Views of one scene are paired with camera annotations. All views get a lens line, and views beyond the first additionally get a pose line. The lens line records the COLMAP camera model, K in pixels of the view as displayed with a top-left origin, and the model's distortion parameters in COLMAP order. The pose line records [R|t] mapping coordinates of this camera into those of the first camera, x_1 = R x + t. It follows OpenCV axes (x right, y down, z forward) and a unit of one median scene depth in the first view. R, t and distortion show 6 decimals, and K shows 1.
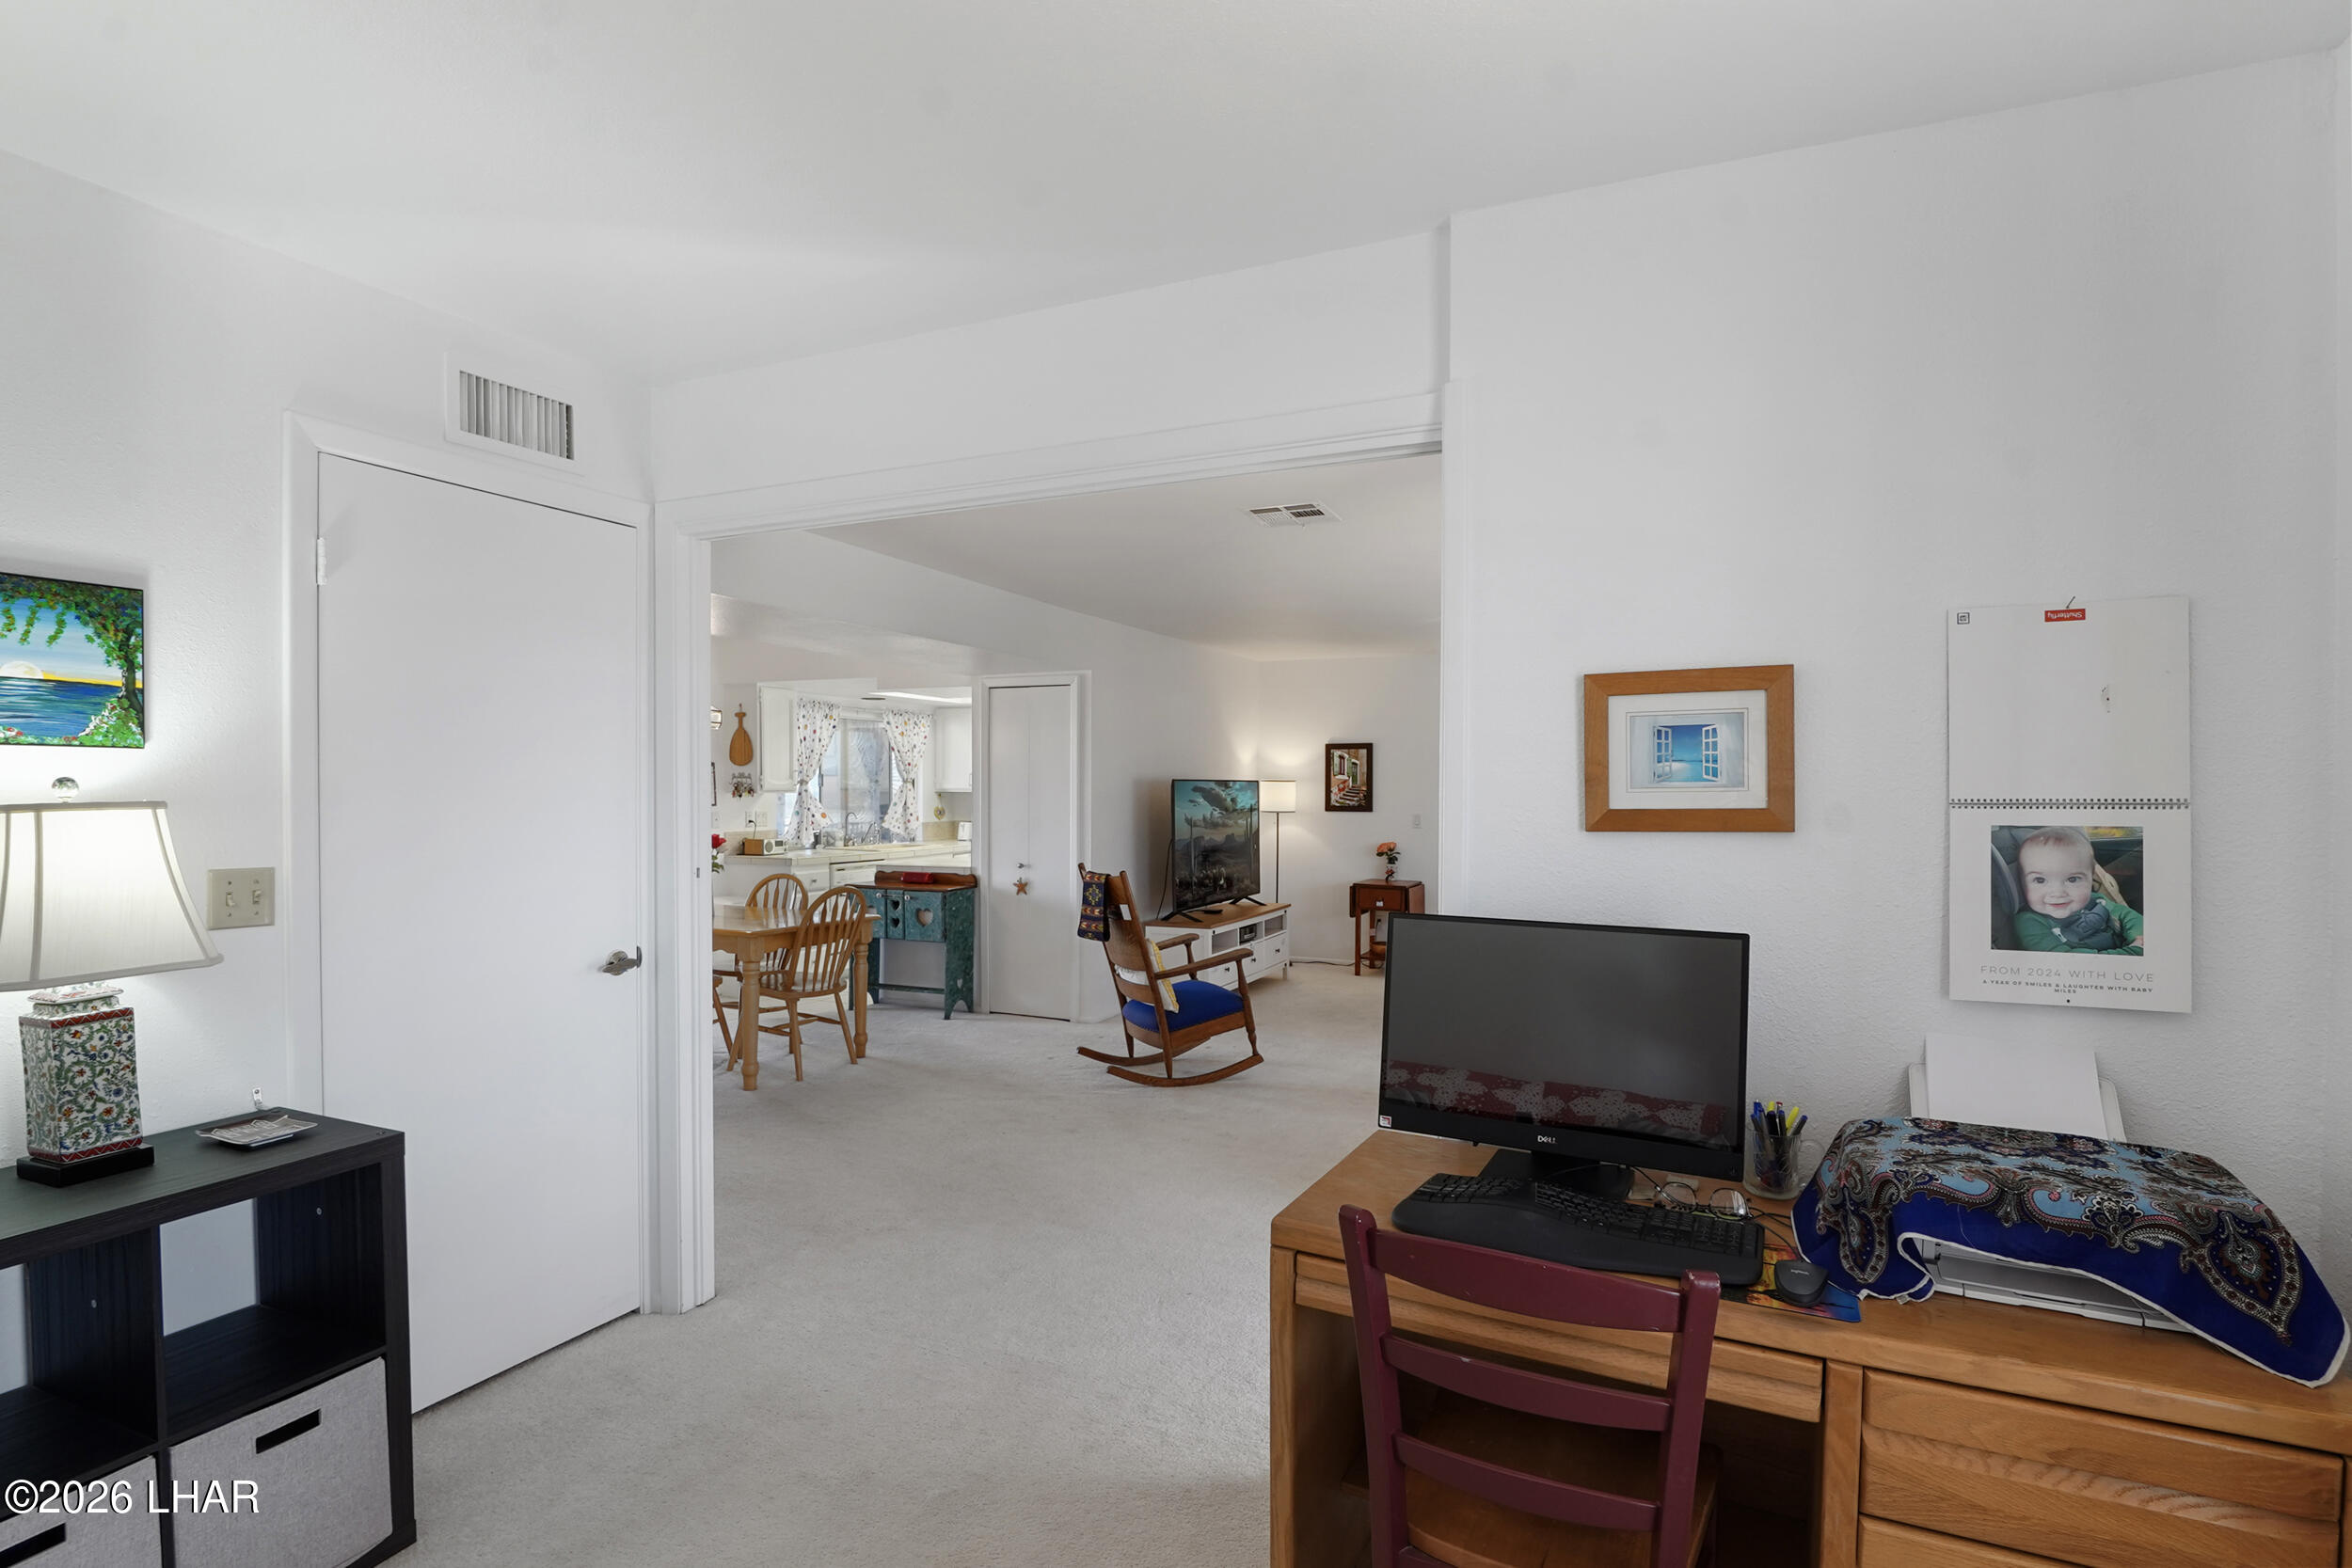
lens RADIAL K [[1157.5, 0, 1162.7], [0, 1157.5, 812.8], [0, 0, 1]] dist [-0.024321, -0.000637]
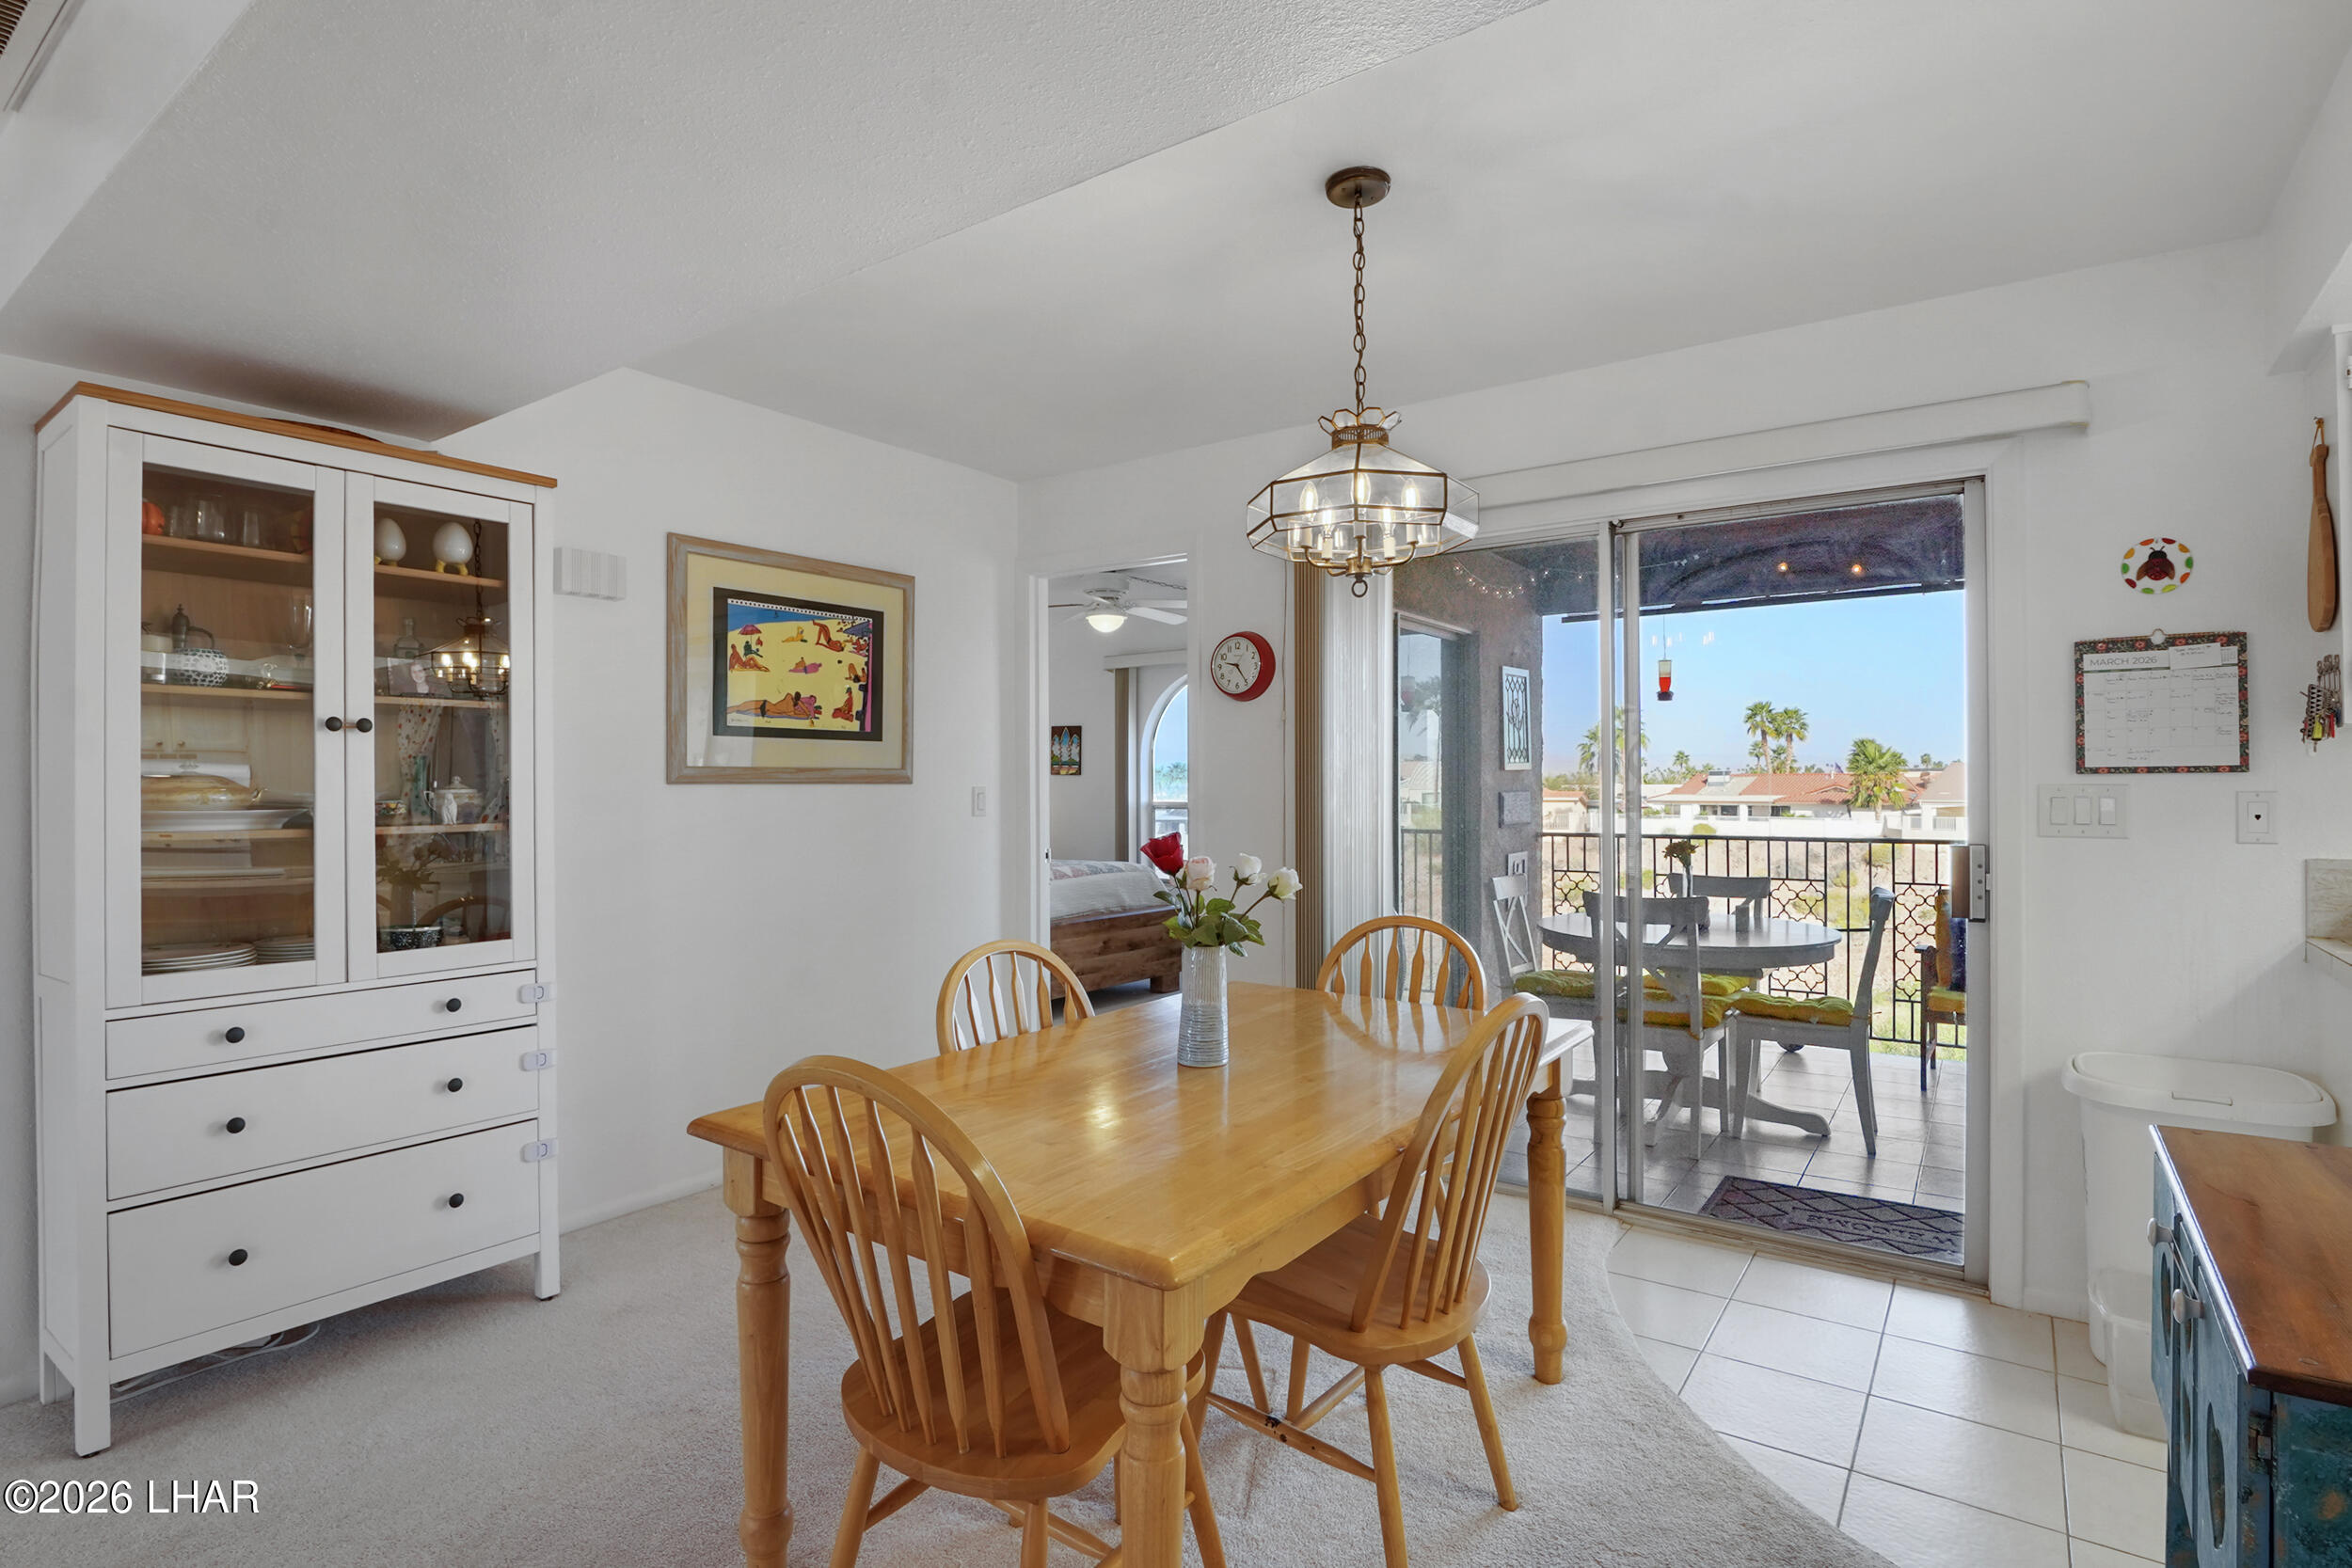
lens RADIAL K [[1157.5, 0, 1173.3], [0, 1157.5, 784.8], [0, 0, 1]] dist [-0.024321, -0.000637]
pose [[-0.188466, -0.002458, -0.982077, -0.034983], [-0.018677, 0.999825, 0.001082, 0.002607], [0.981902, 0.018546, -0.188479, 0.774177]]
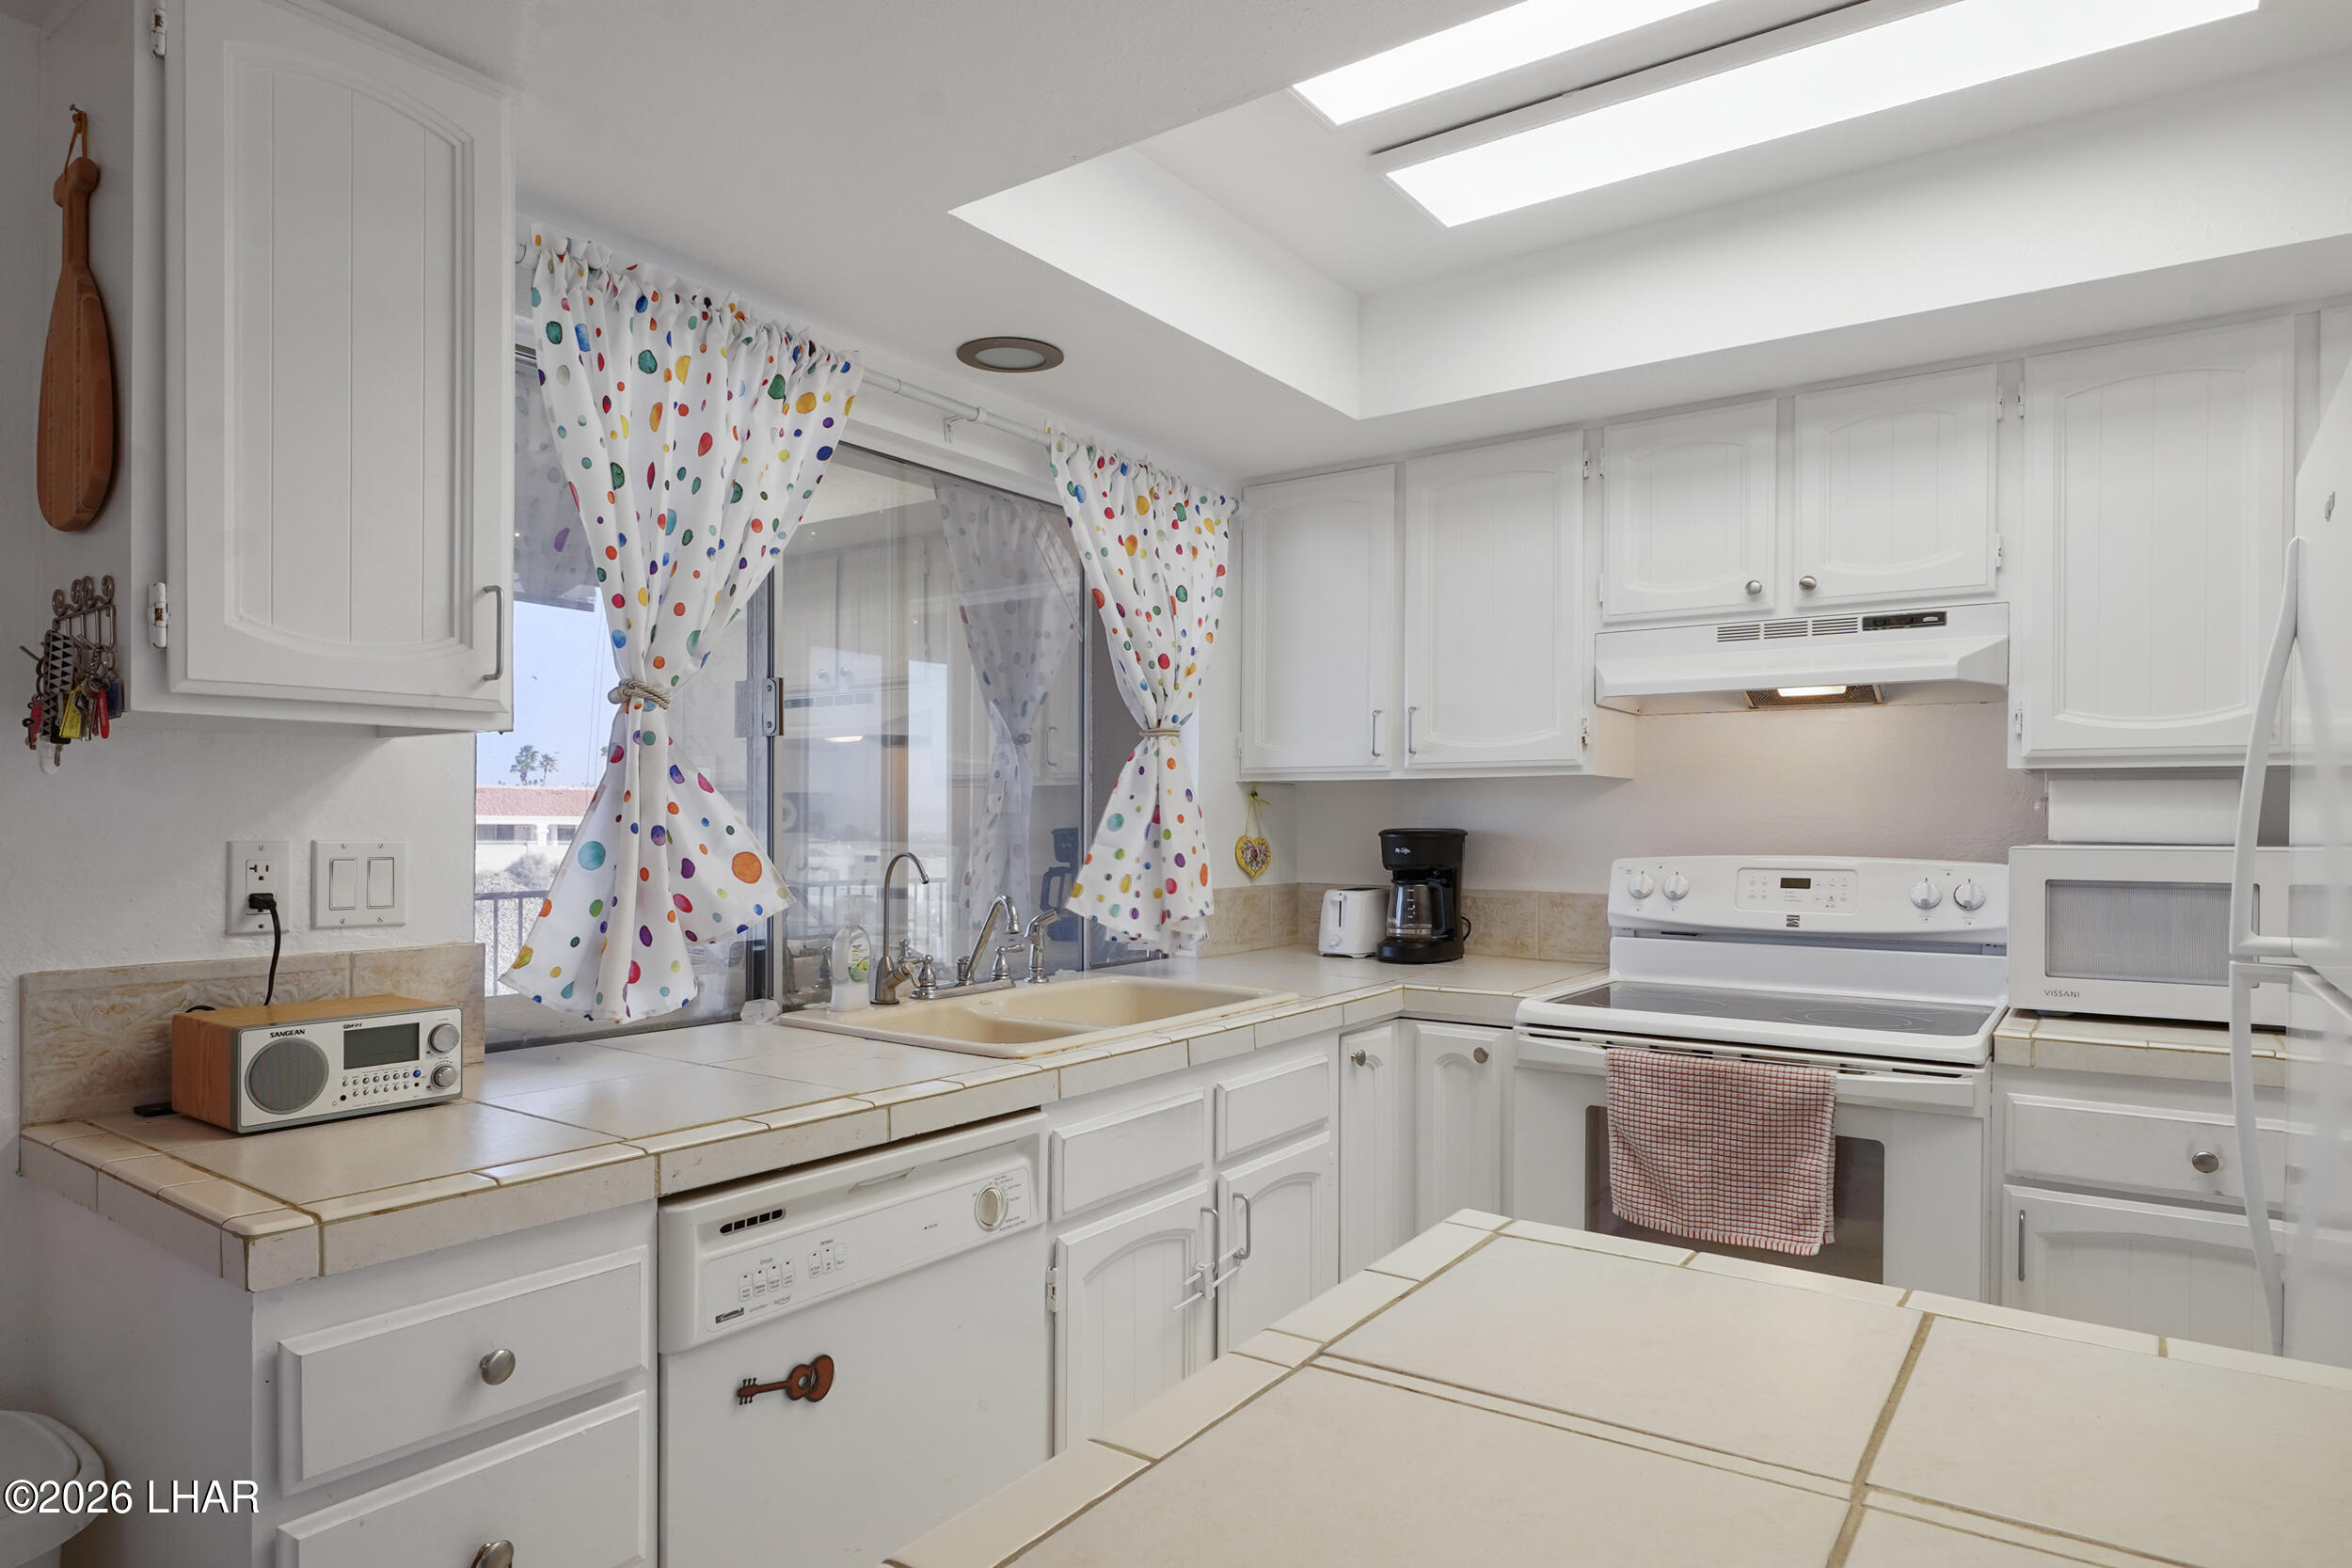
lens RADIAL K [[1359.3, 0, 1157.5], [0, 1359.3, 821.7], [0, 0, 1]] dist [0.002291, -0.007688]
pose [[0.982335, 0.000435, -0.187129, -0.197947], [-0.005151, 0.999681, -0.024715, -0.000040], [0.187058, 0.025242, 0.982024, 0.859516]]
